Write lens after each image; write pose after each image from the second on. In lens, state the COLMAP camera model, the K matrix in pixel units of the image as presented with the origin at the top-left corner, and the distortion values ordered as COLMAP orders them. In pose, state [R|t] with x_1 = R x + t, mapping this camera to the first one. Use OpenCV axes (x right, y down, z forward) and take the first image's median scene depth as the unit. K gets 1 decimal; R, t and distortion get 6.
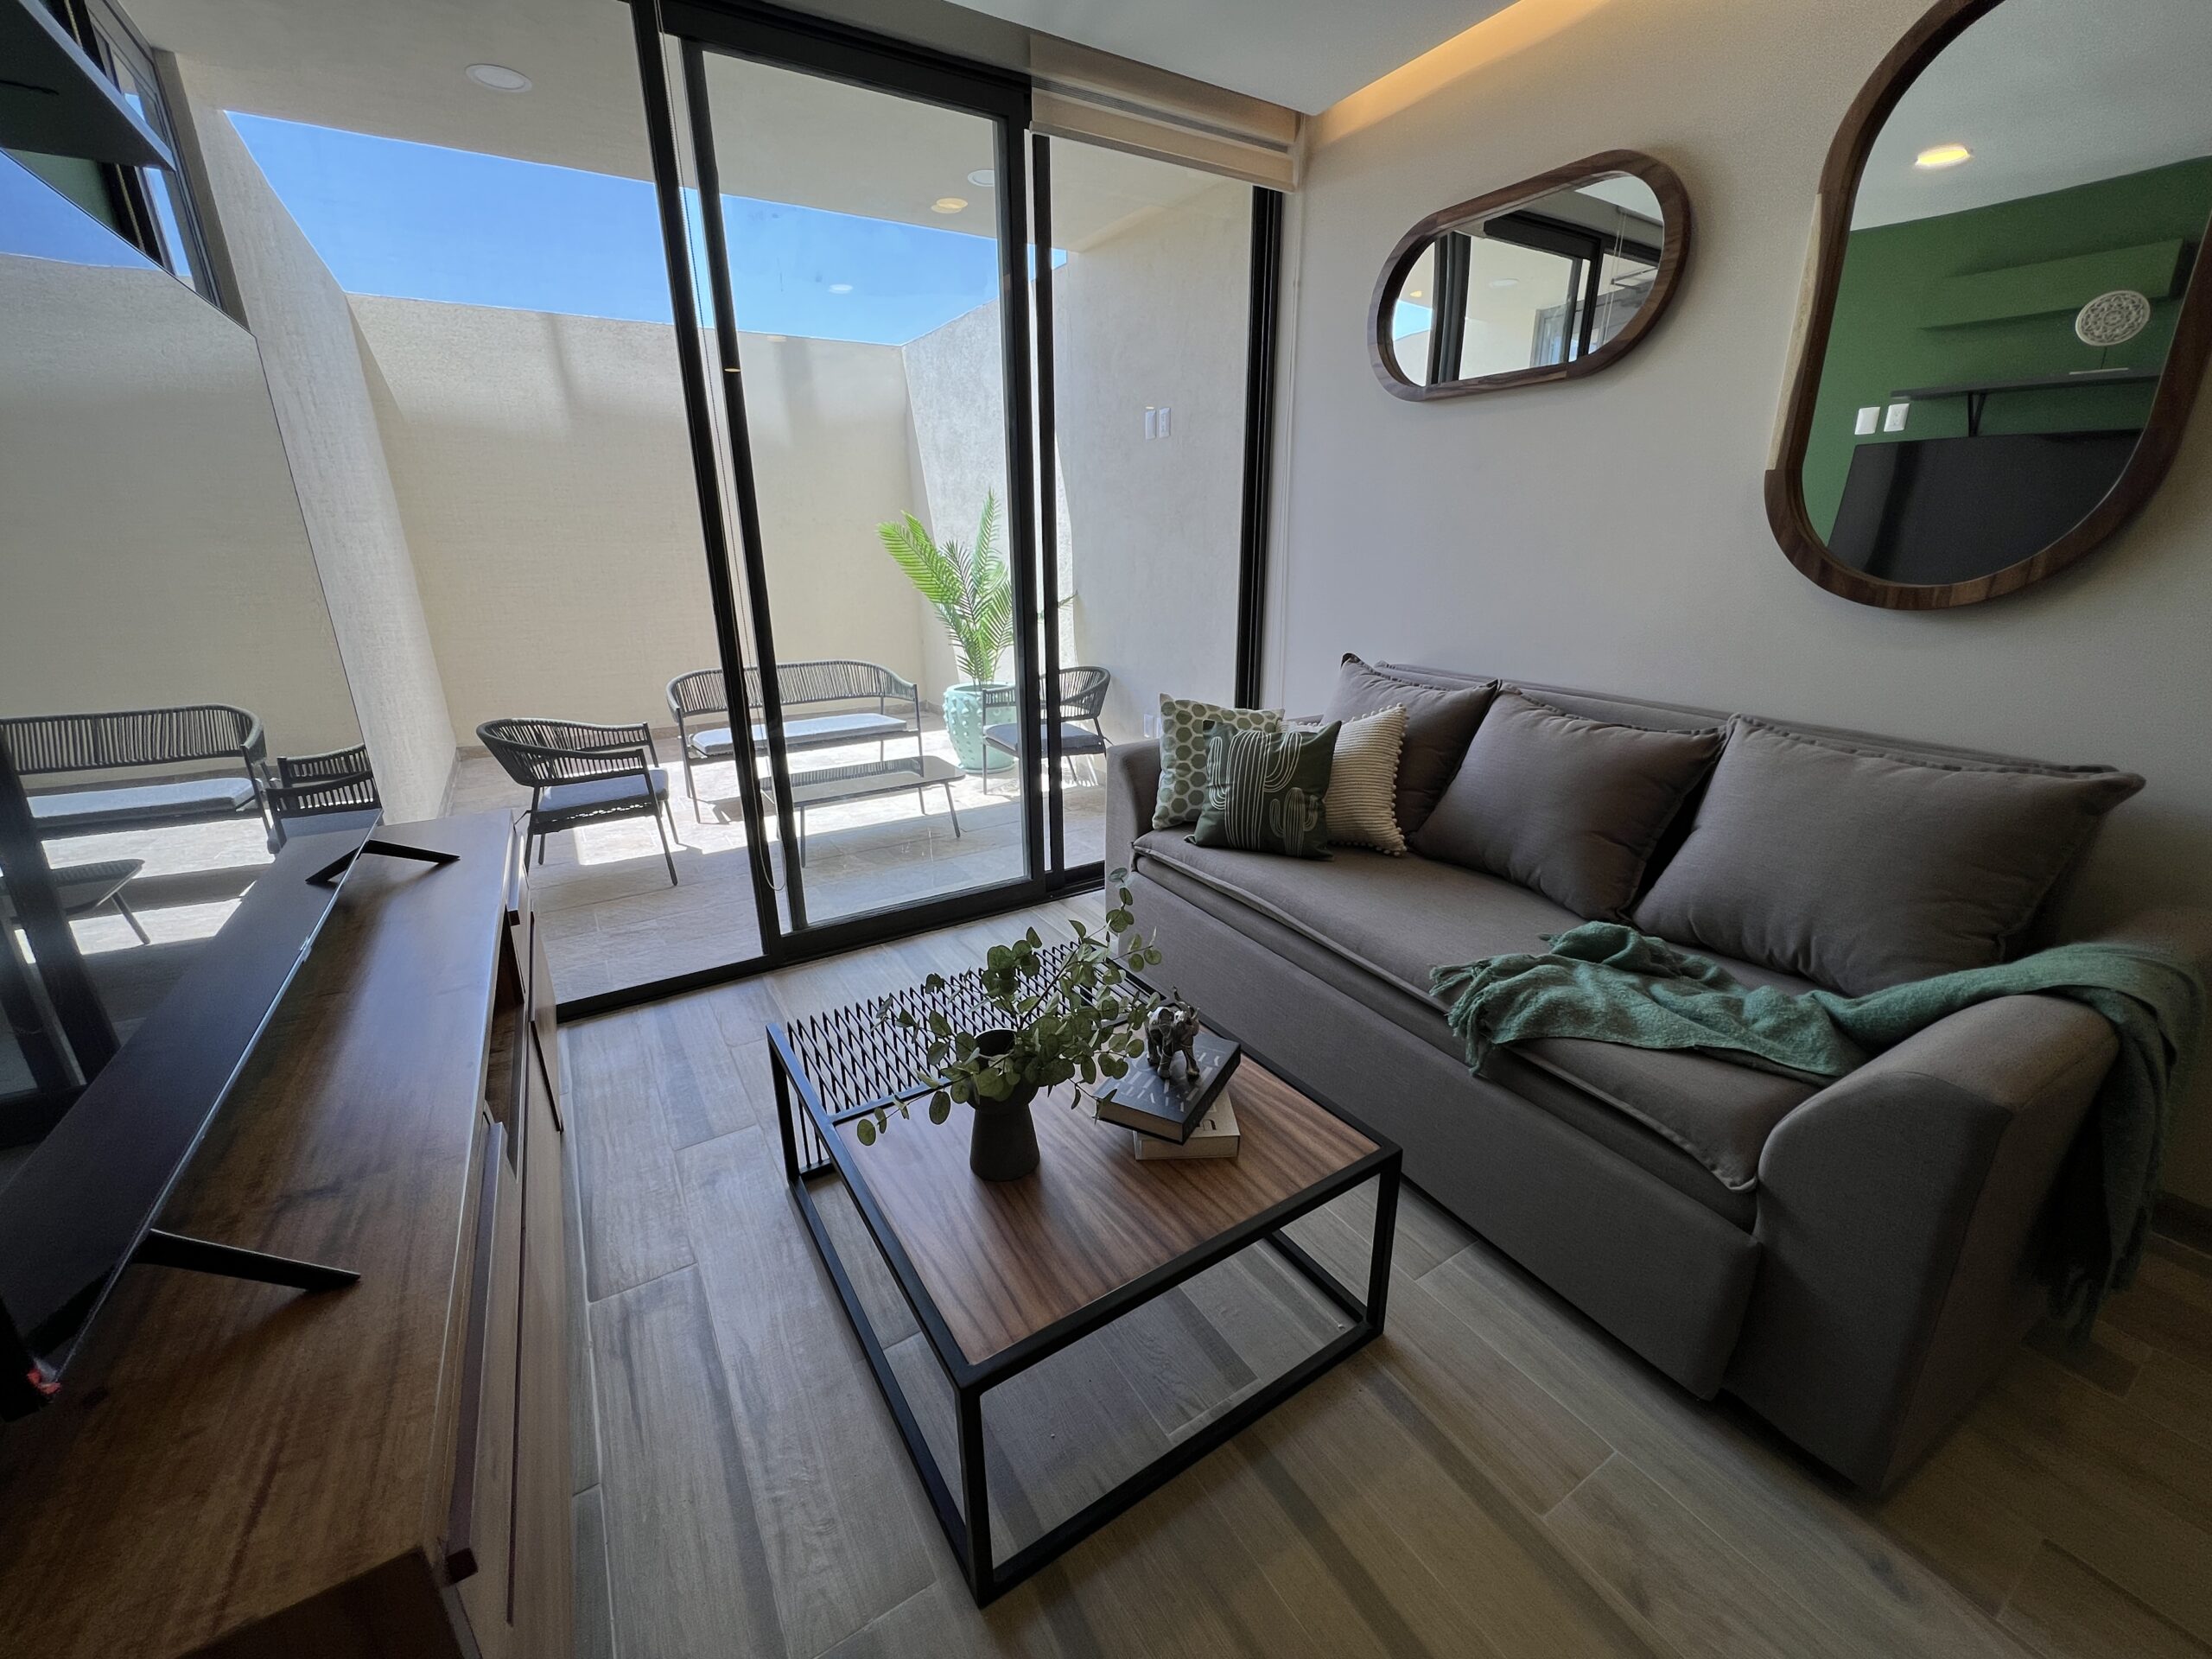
lens RADIAL K [[889.7, 0, 1104.6], [0, 889.7, 827.9], [0, 0, 1]] dist [-0.000413, -0.000024]
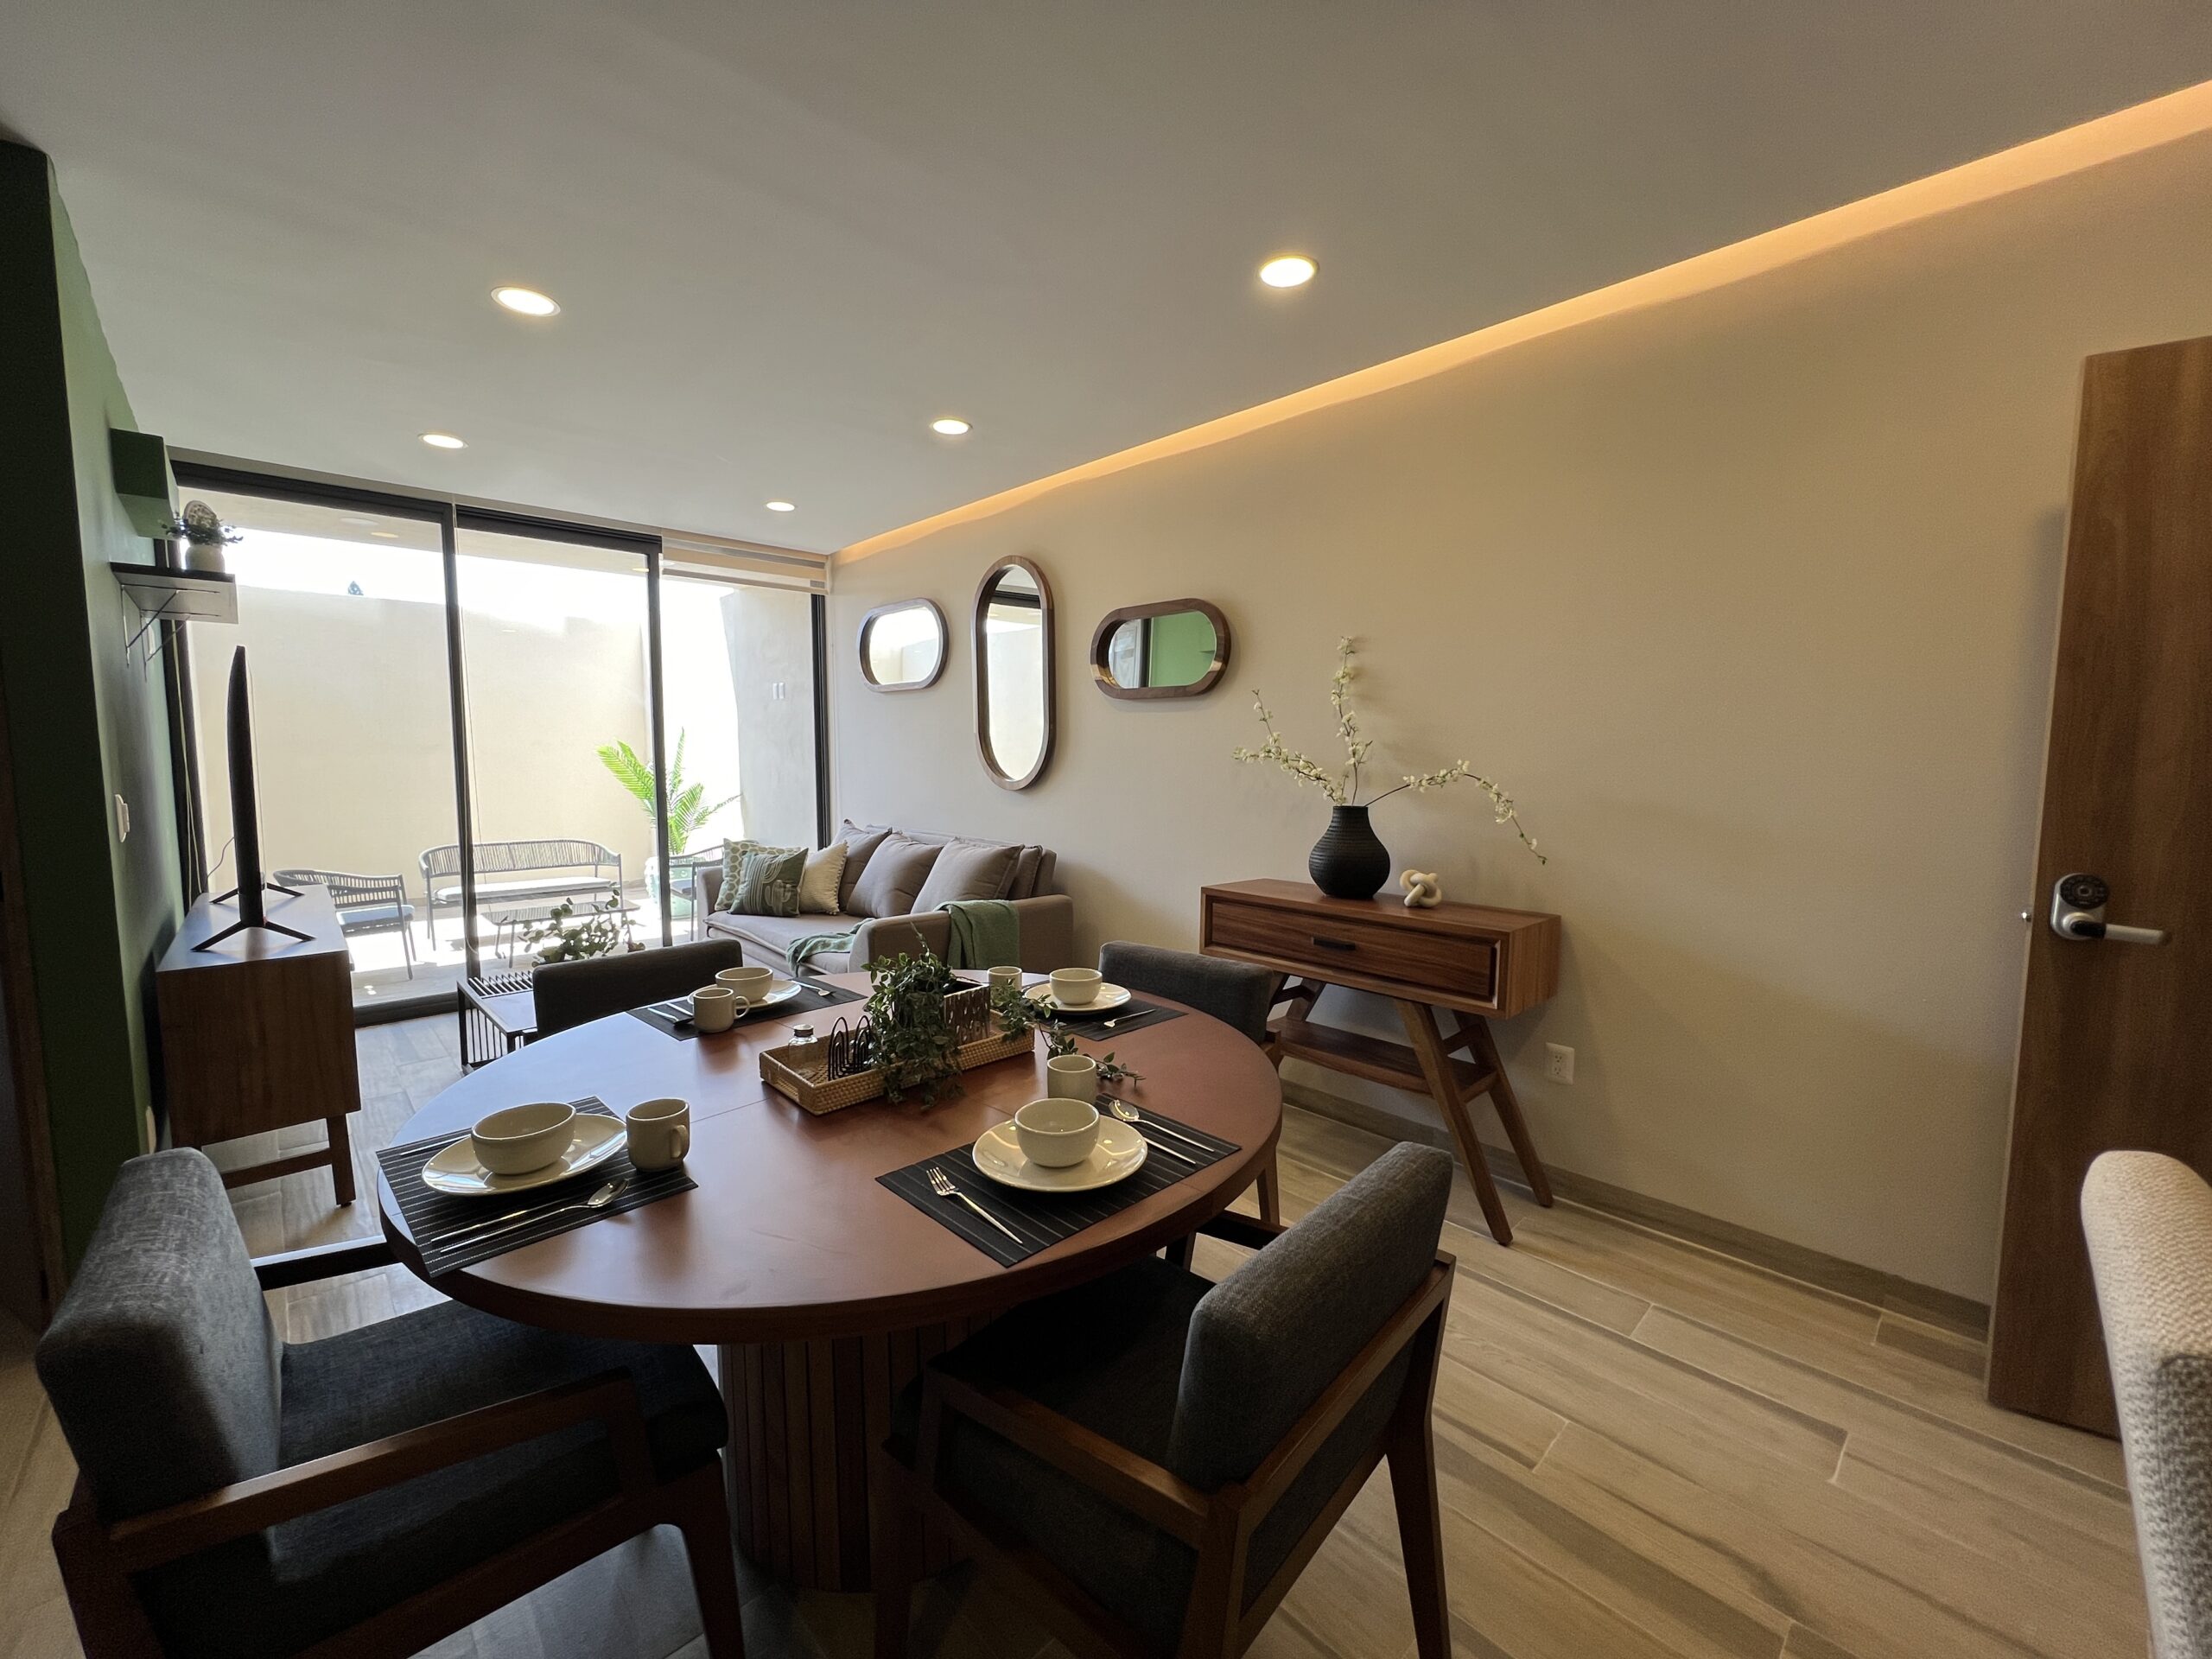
lens RADIAL K [[889.7, 0, 1104.6], [0, 889.7, 827.9], [0, 0, 1]] dist [-0.000413, -0.000024]
pose [[0.978937, -0.007256, 0.204033, 0.516388], [0.054083, 0.972883, -0.224887, 0.321297], [-0.196868, 0.231185, 0.952784, -1.035248]]
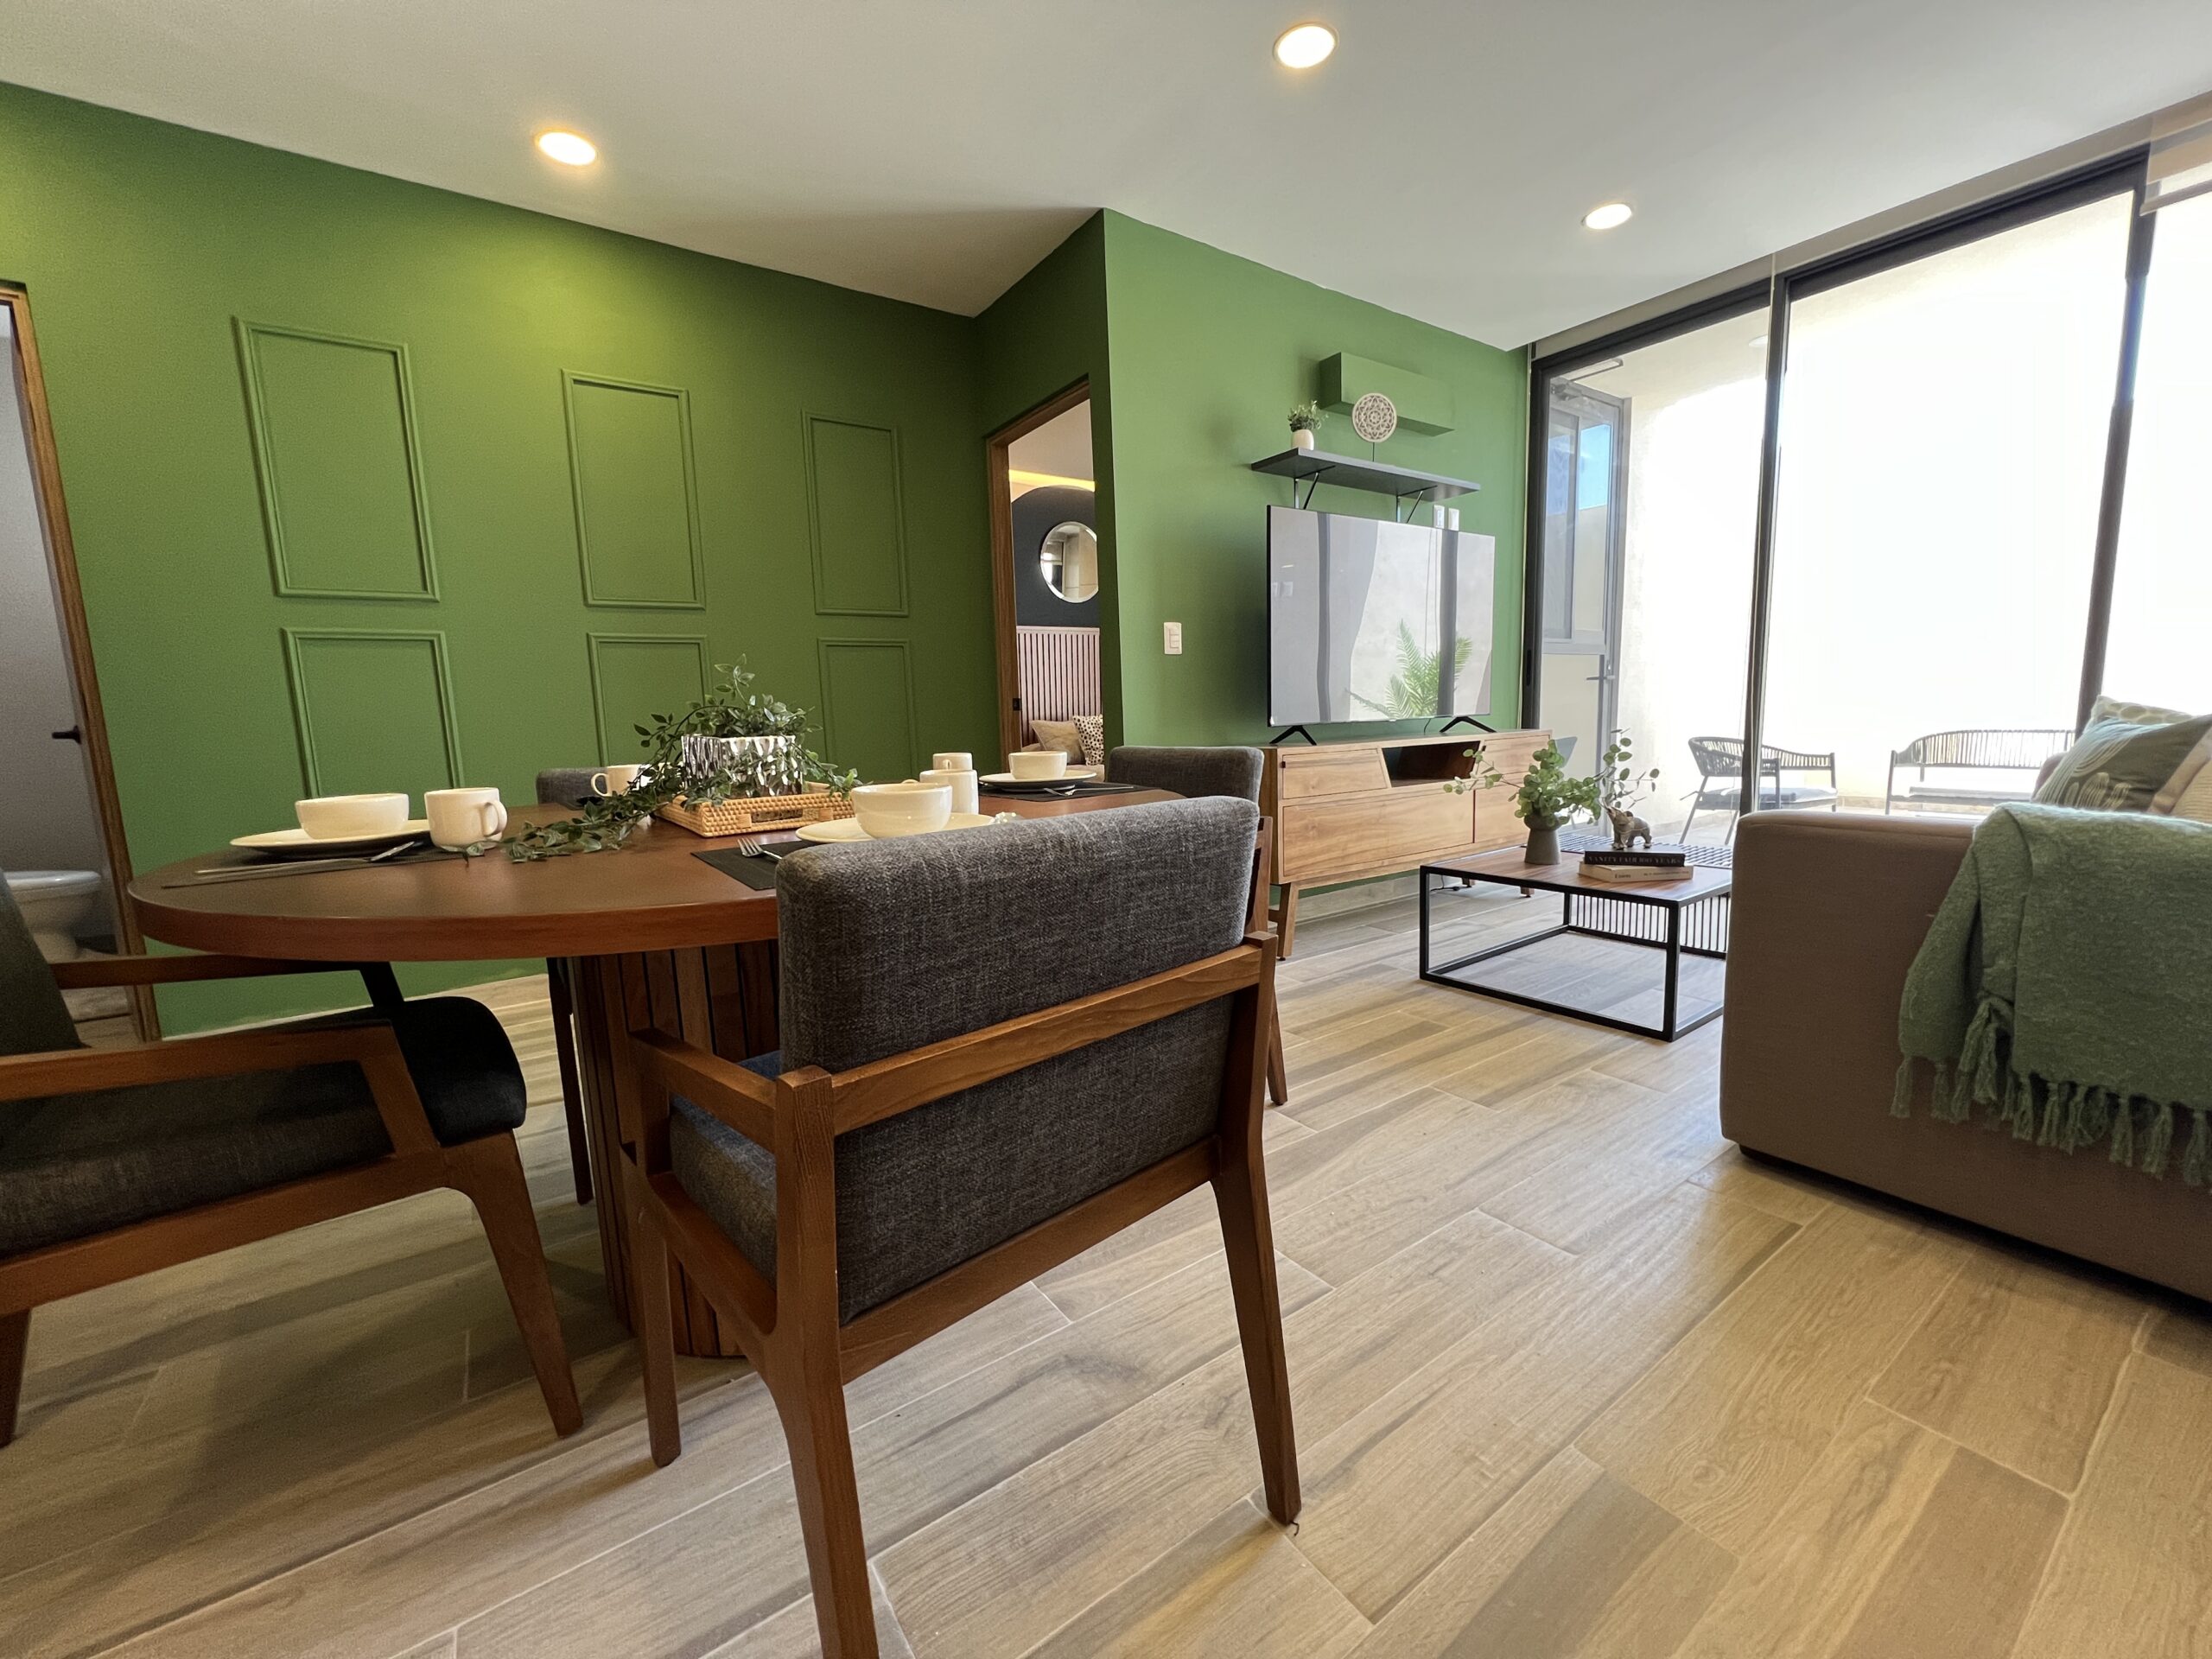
lens RADIAL K [[889.7, 0, 1104.6], [0, 889.7, 827.9], [0, 0, 1]] dist [-0.000413, -0.000024]
pose [[0.046435, 0.134585, -0.989813, 1.123196], [-0.279832, 0.952961, 0.116447, 0.201449], [0.958925, 0.271575, 0.081912, -0.100045]]
